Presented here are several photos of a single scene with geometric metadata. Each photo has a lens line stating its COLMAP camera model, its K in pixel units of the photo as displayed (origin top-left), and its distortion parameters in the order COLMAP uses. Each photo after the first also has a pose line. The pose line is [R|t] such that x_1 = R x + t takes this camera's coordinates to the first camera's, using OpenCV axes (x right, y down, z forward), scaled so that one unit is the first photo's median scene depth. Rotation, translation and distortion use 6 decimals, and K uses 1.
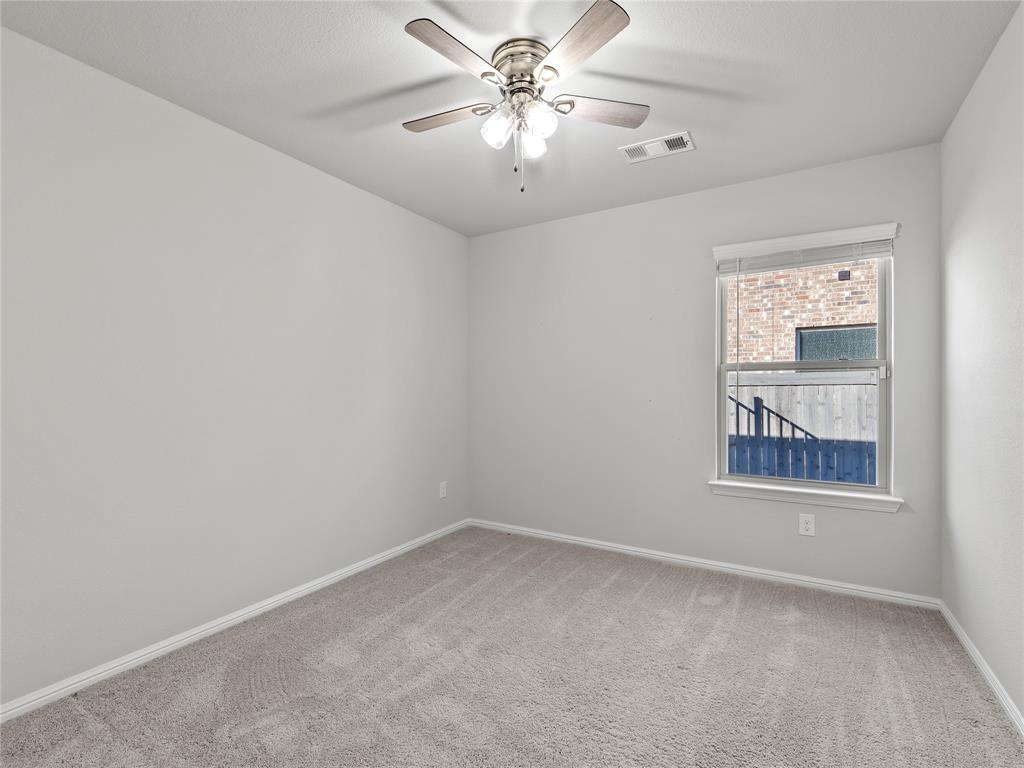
lens RADIAL K [[476.5, 0, 507.6], [0, 476.5, 386.9], [0, 0, 1]] dist [0.005327, -0.004238]
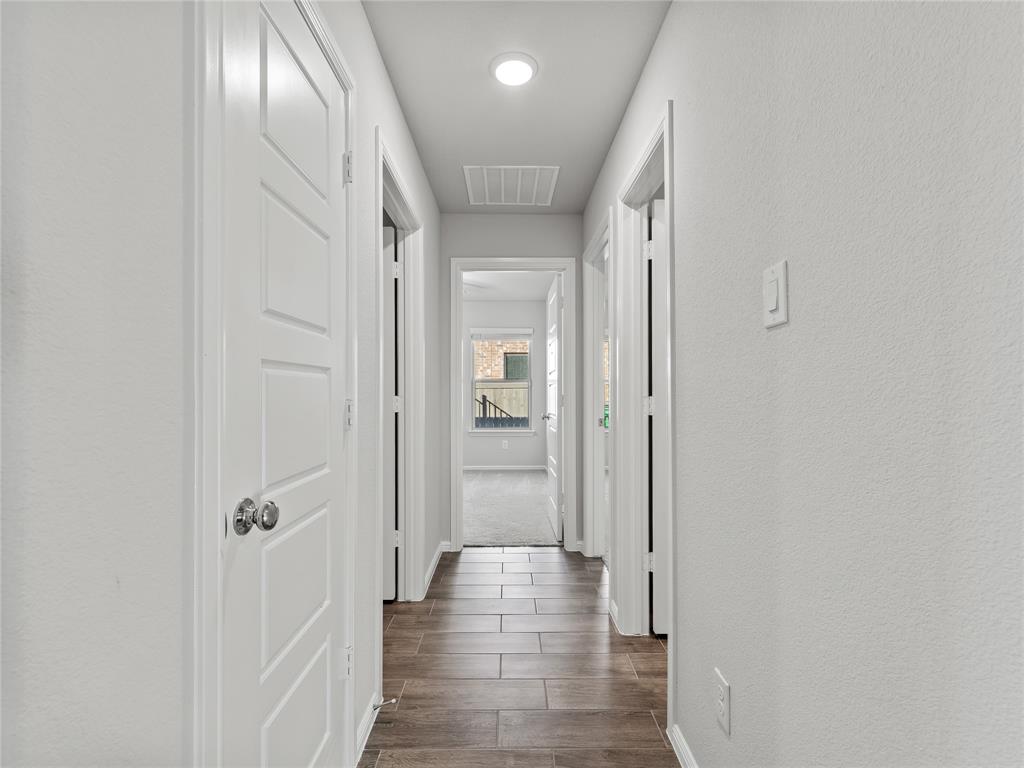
lens RADIAL K [[476.5, 0, 511.2], [0, 476.5, 384.9], [0, 0, 1]] dist [0.005327, -0.004238]
pose [[0.850895, 0.008433, 0.525268, -0.322976], [-0.003381, 0.999938, -0.010577, 0.002300], [-0.525325, 0.007224, 0.850871, -0.562274]]
